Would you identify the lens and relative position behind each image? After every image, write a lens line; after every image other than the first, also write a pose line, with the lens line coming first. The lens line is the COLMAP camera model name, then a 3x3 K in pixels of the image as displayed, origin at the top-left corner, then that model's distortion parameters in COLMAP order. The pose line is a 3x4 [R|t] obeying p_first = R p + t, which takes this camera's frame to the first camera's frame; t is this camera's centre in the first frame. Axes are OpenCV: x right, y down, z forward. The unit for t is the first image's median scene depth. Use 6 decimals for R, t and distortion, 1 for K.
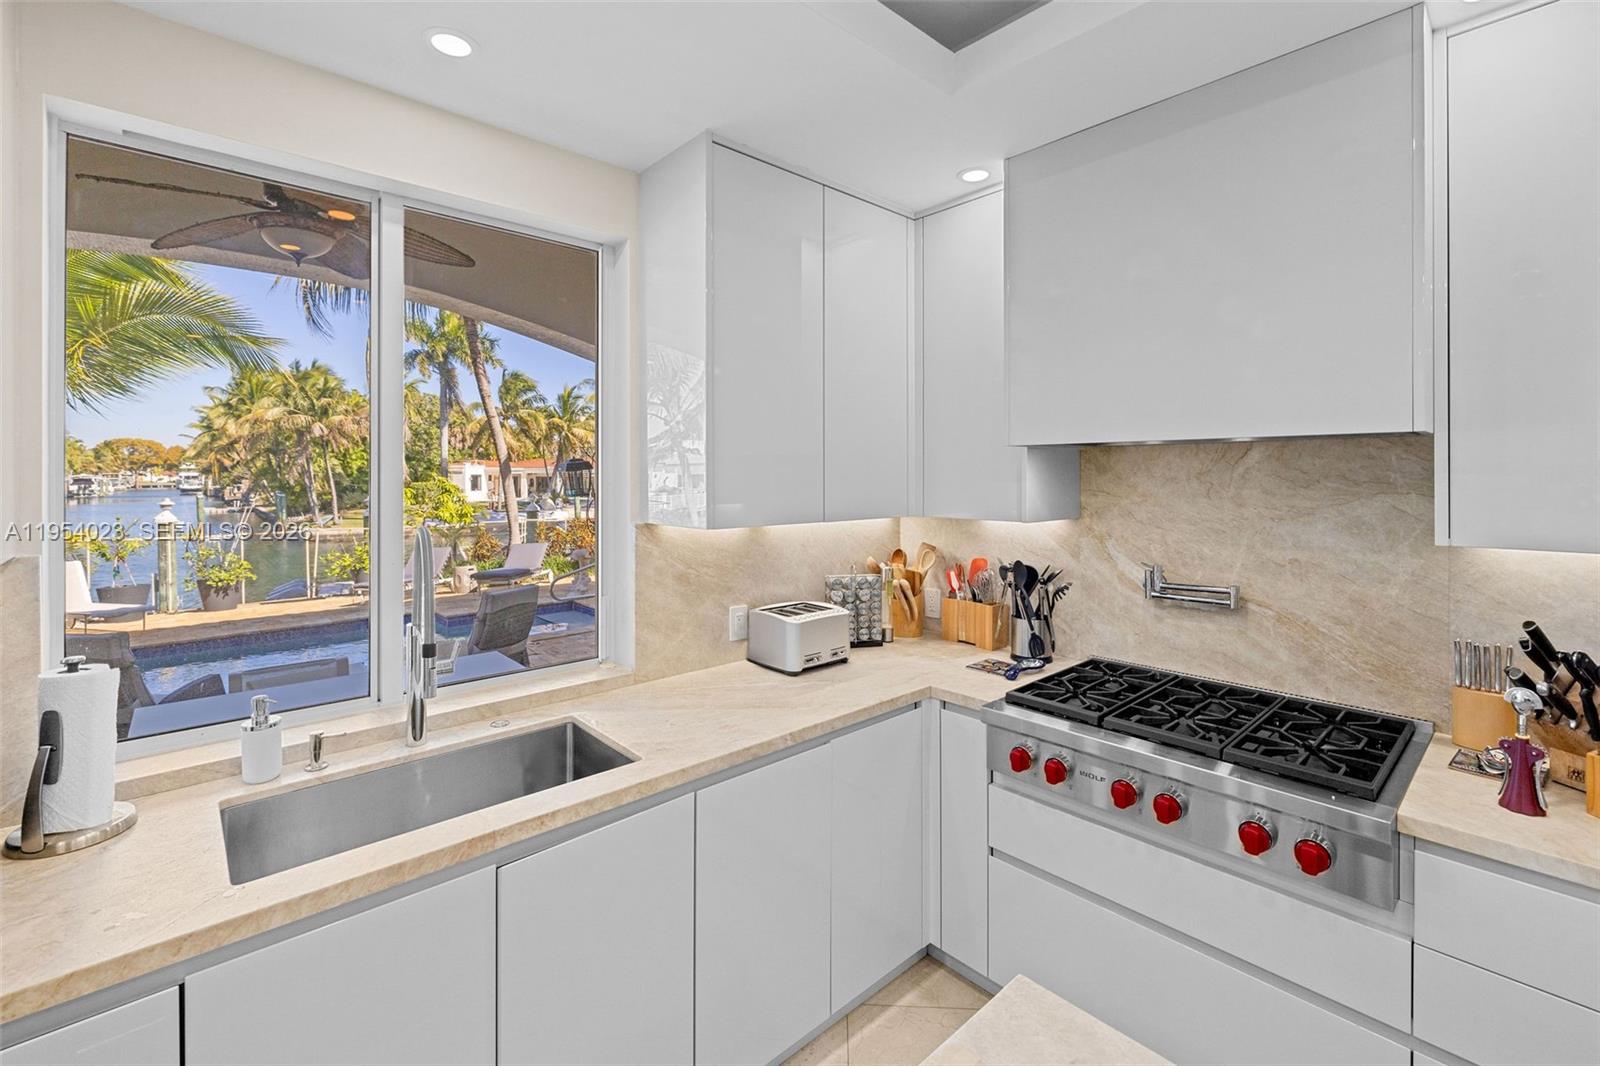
lens RADIAL K [[647.9, 0, 827.7], [0, 647.9, 477.6], [0, 0, 1]] dist [-0.001522, -0.000171]
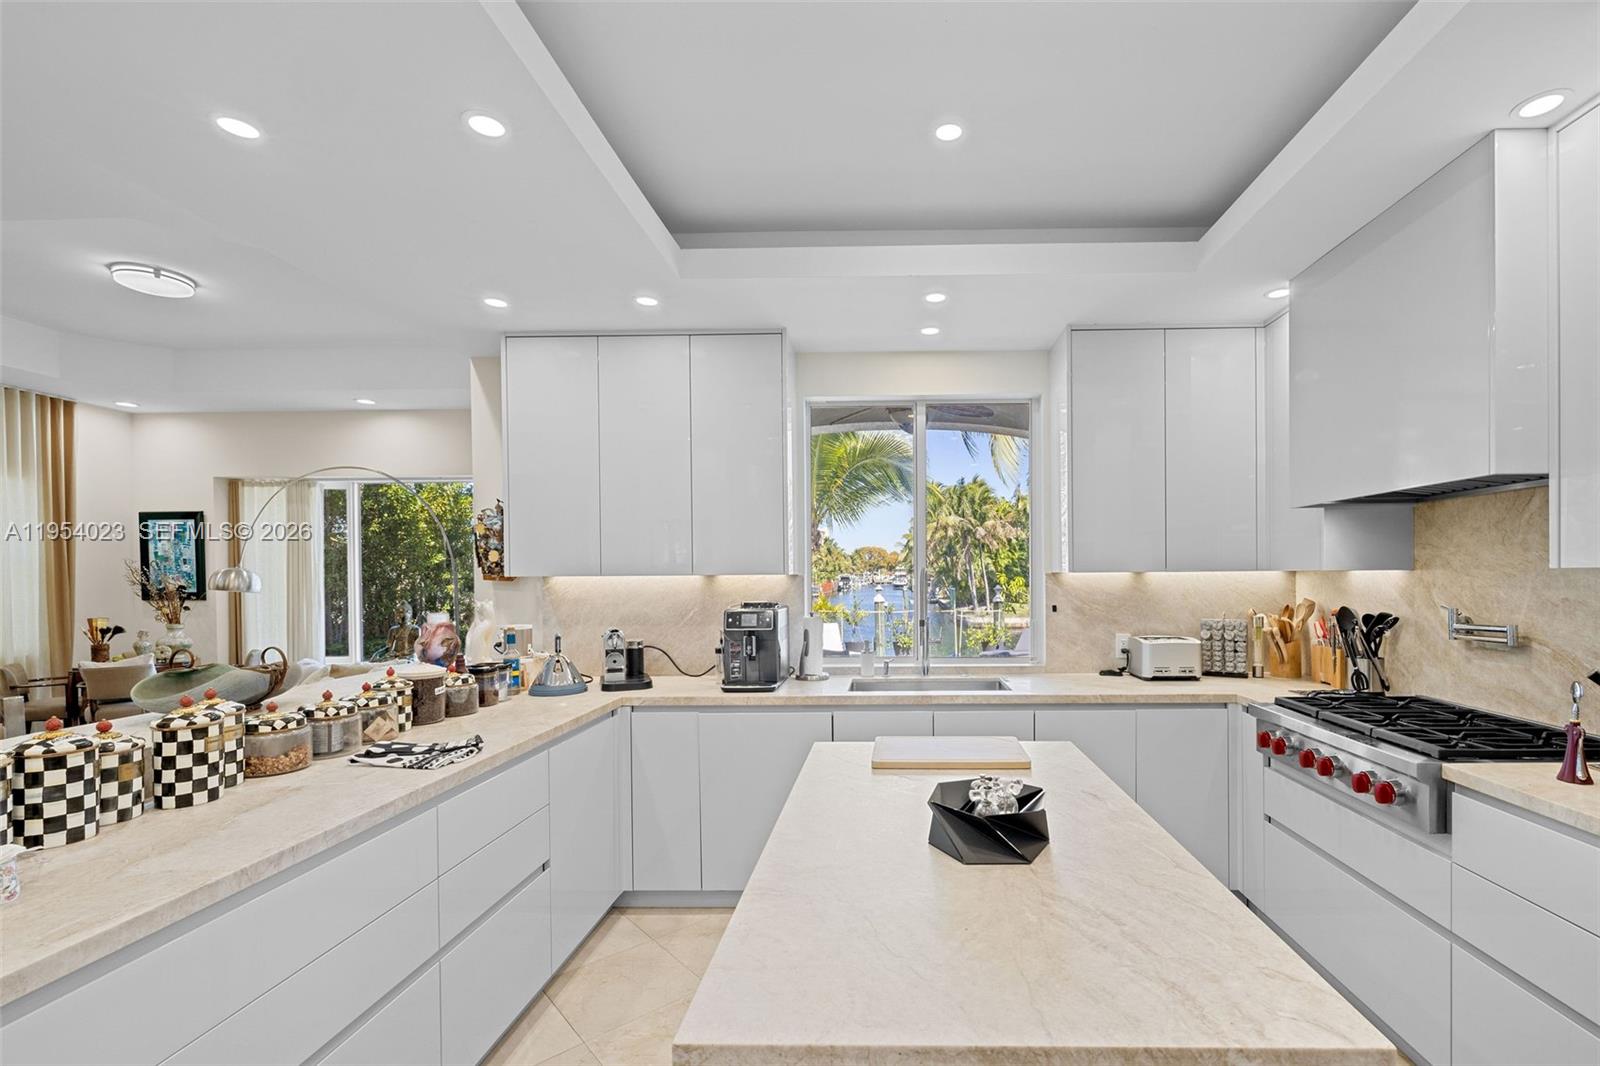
lens RADIAL K [[807.2, 0, 960.6], [0, 807.2, 587.3], [0, 0, 1]] dist [-0.001431, -0.000297]
pose [[0.748331, -0.002270, -0.663322, 0.744415], [0.005466, 0.999981, 0.002745, 0.086998], [0.663303, -0.005679, 0.748329, -0.537865]]
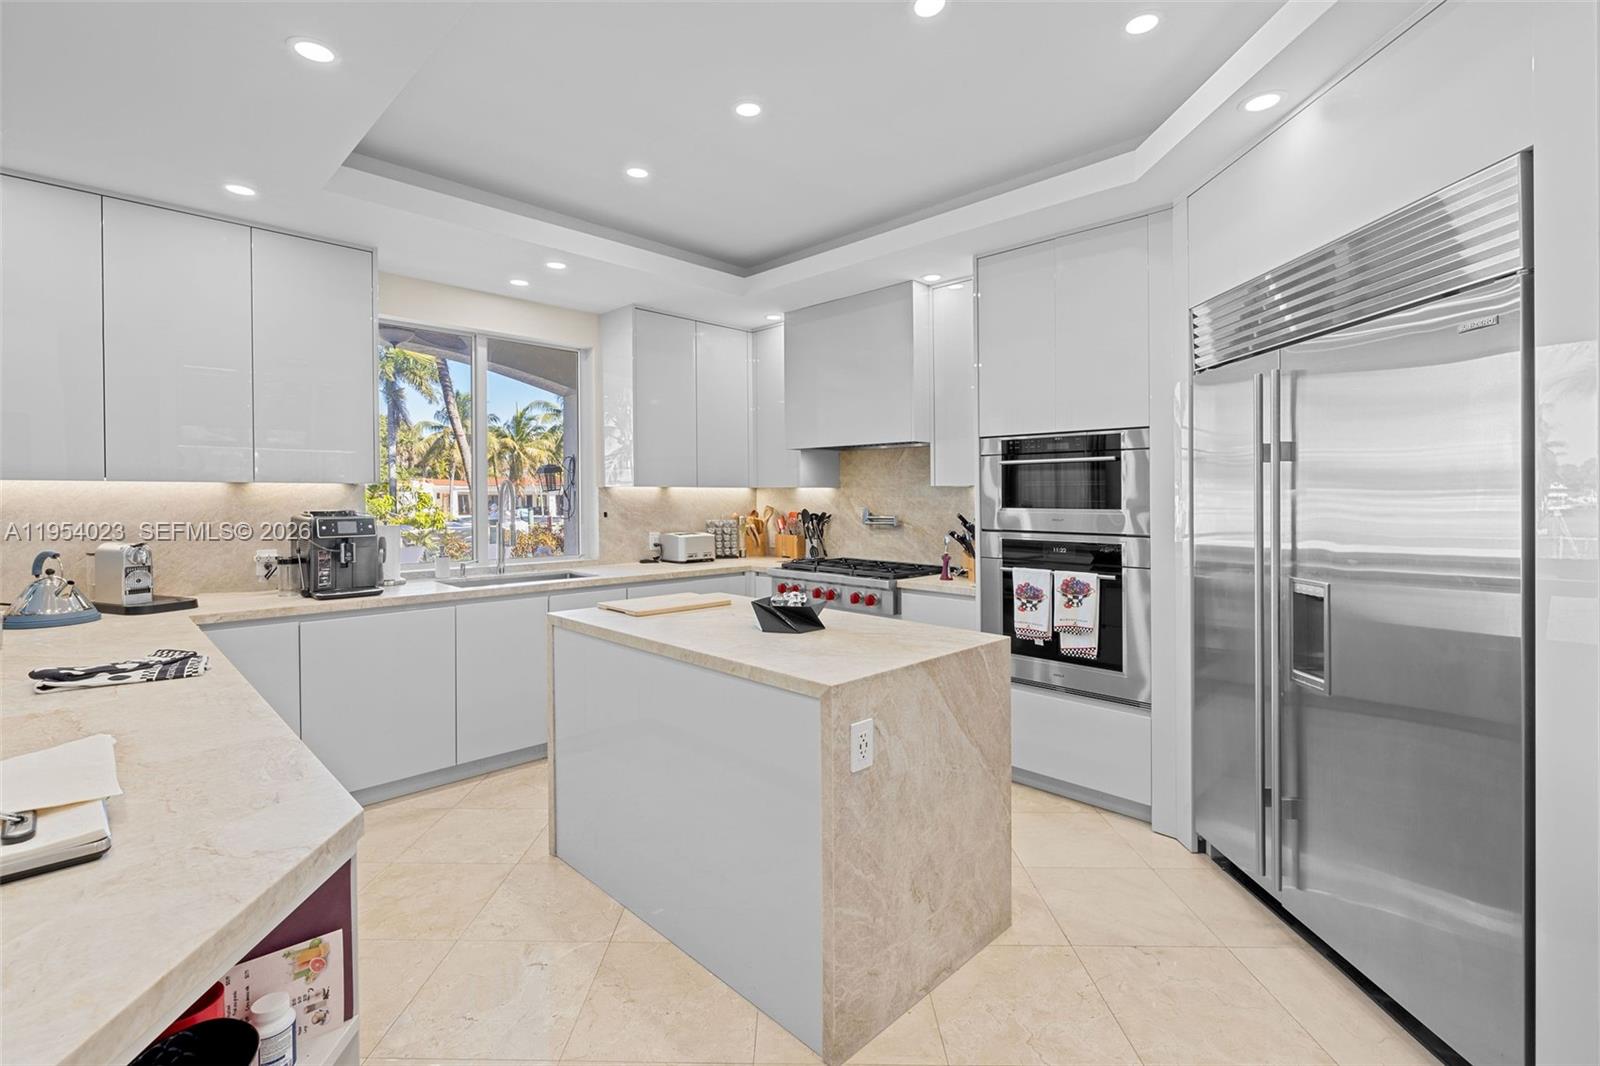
lens RADIAL K [[701.4, 0, 922.6], [0, 701.4, 498.5], [0, 0, 1]] dist [0.001368, 0.000456]
pose [[0.987717, -0.009312, 0.155975, 0.318157], [0.010614, 0.999915, -0.007519, 0.117344], [-0.155892, 0.009083, 0.987732, -1.165217]]
